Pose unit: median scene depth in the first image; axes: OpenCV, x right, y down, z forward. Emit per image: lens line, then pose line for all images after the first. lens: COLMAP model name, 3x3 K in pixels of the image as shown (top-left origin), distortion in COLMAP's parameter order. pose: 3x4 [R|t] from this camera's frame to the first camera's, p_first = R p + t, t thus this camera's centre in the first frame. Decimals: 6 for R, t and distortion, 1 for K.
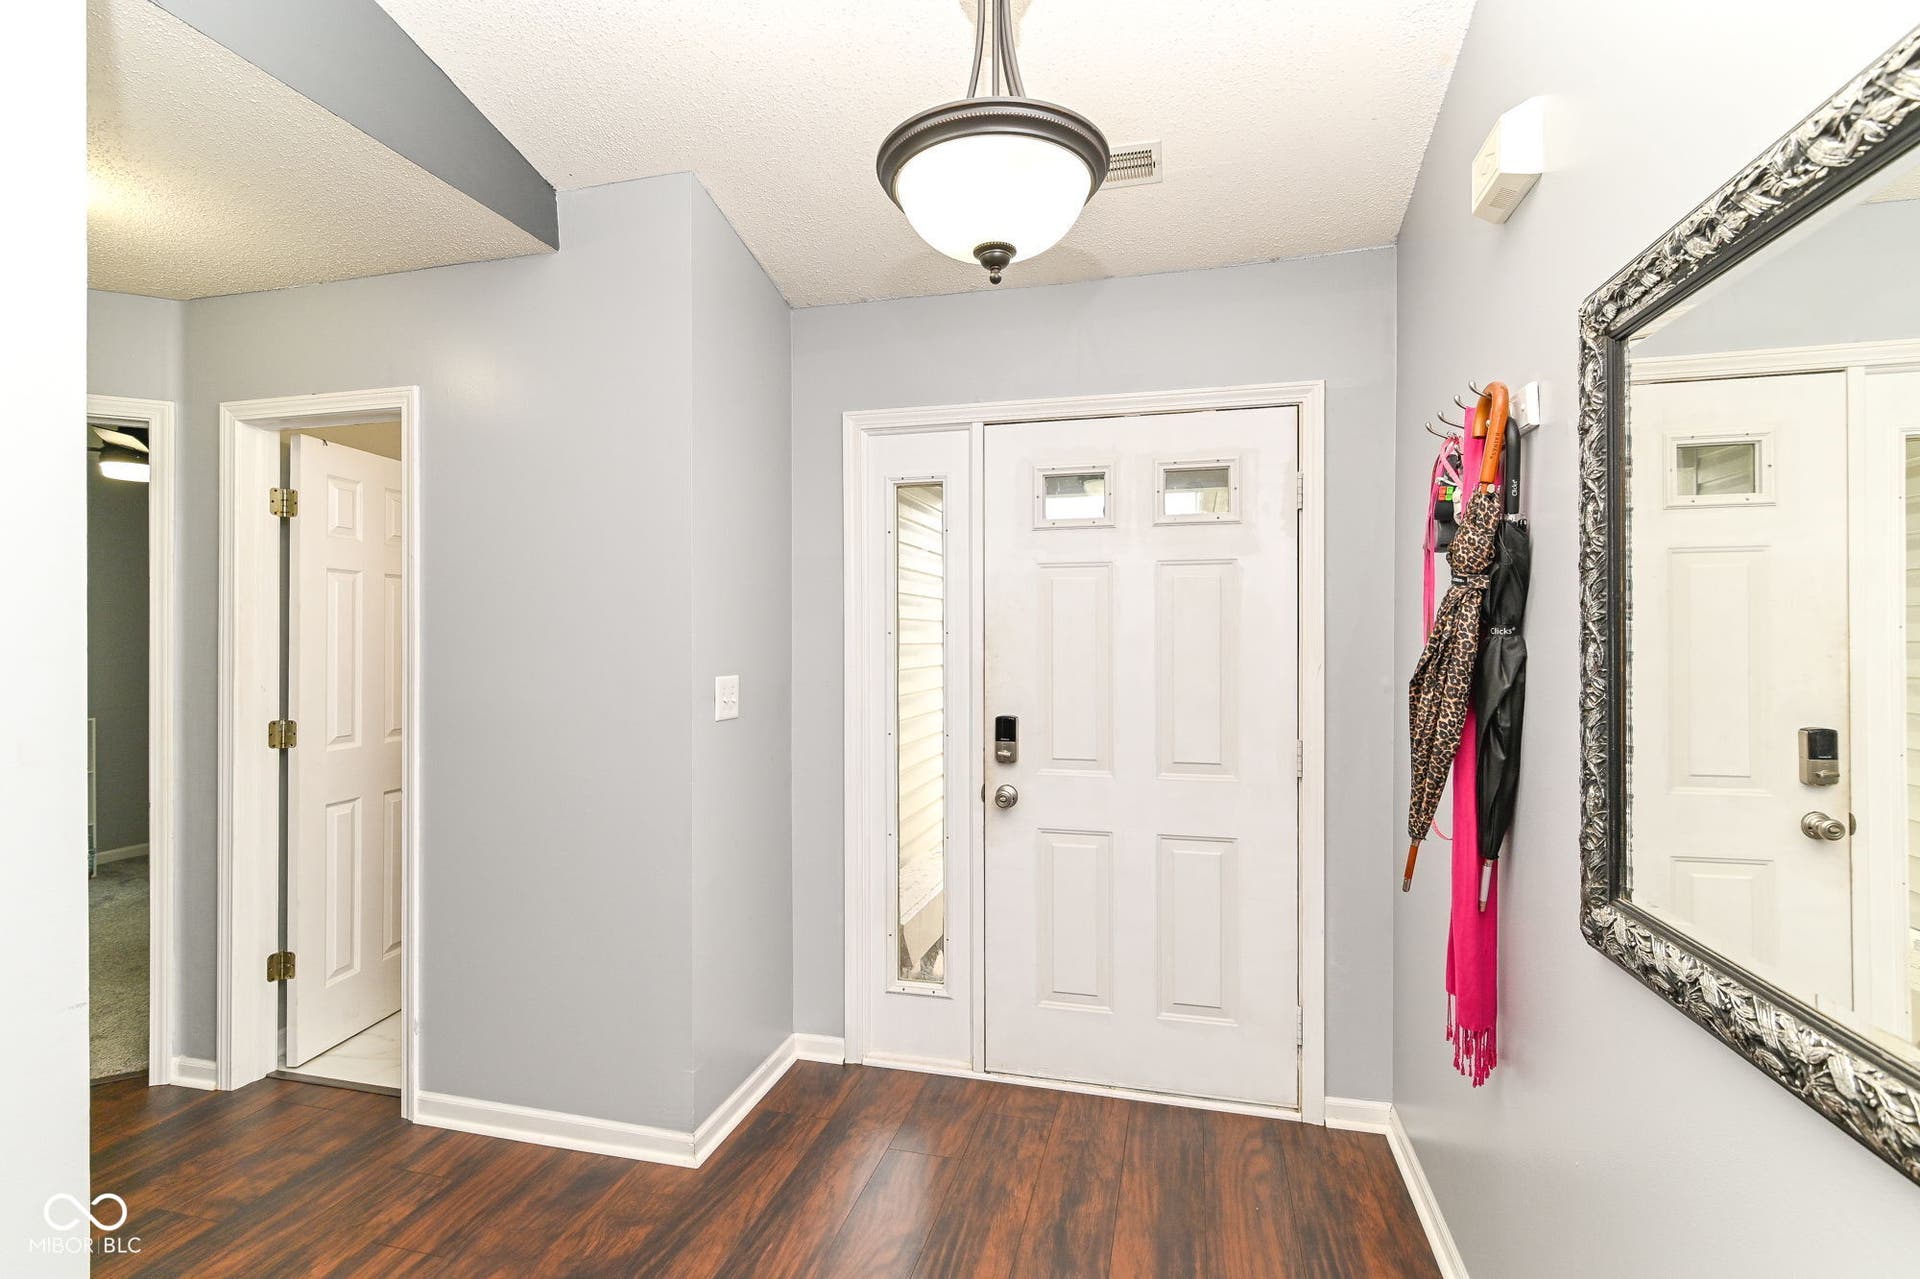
lens RADIAL K [[892.7, 0, 962.7], [0, 892.7, 634.3], [0, 0, 1]] dist [-0.014561, -0.000769]
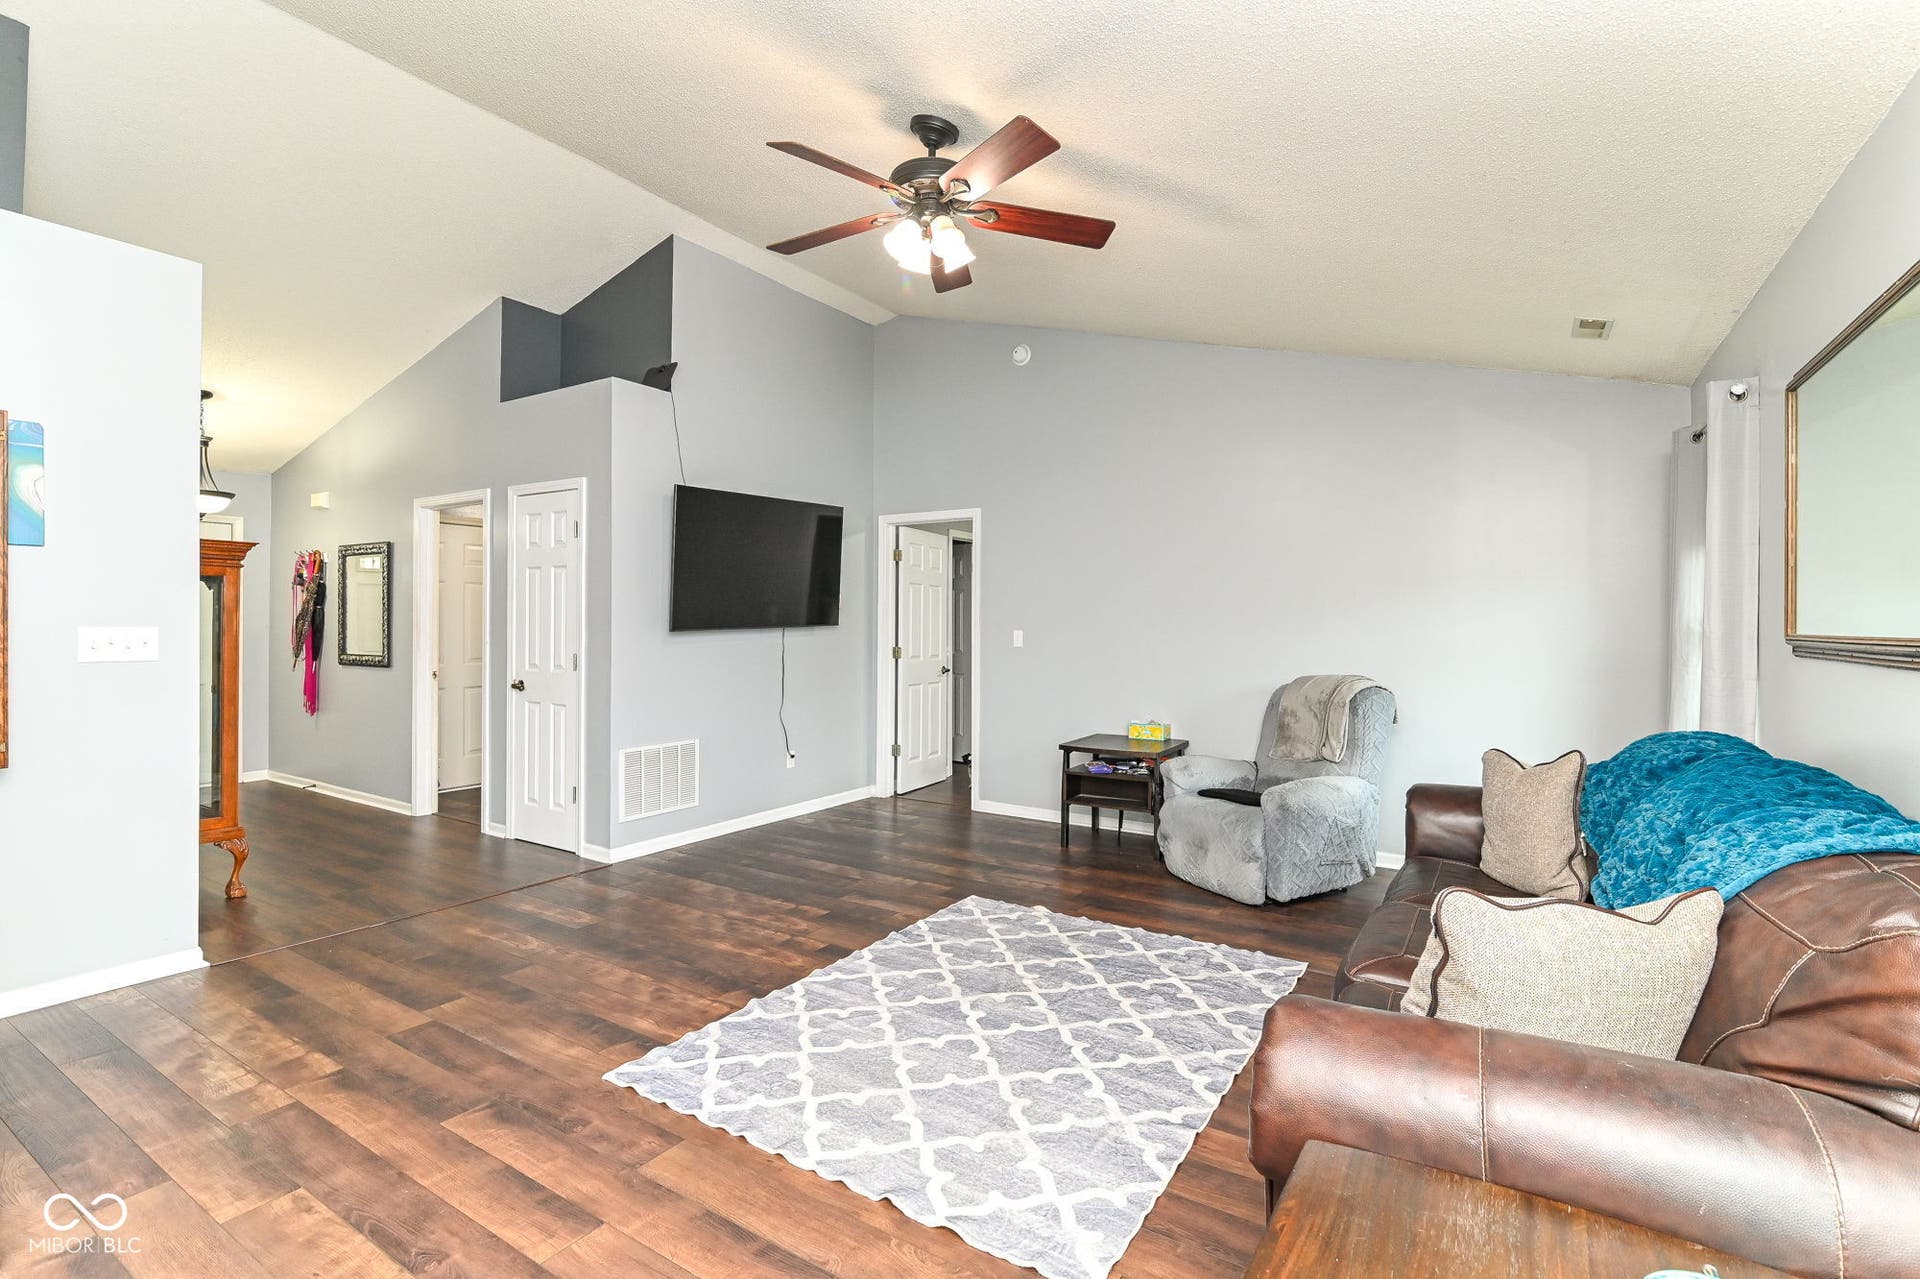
lens RADIAL K [[892.7, 0, 961.3], [0, 892.7, 622.1], [0, 0, 1]] dist [-0.014561, -0.000769]
pose [[0.318507, 0.001150, 0.947920, -2.573102], [-0.004877, 0.999988, 0.000425, 0.055405], [-0.947908, -0.004759, 0.318509, -3.464005]]
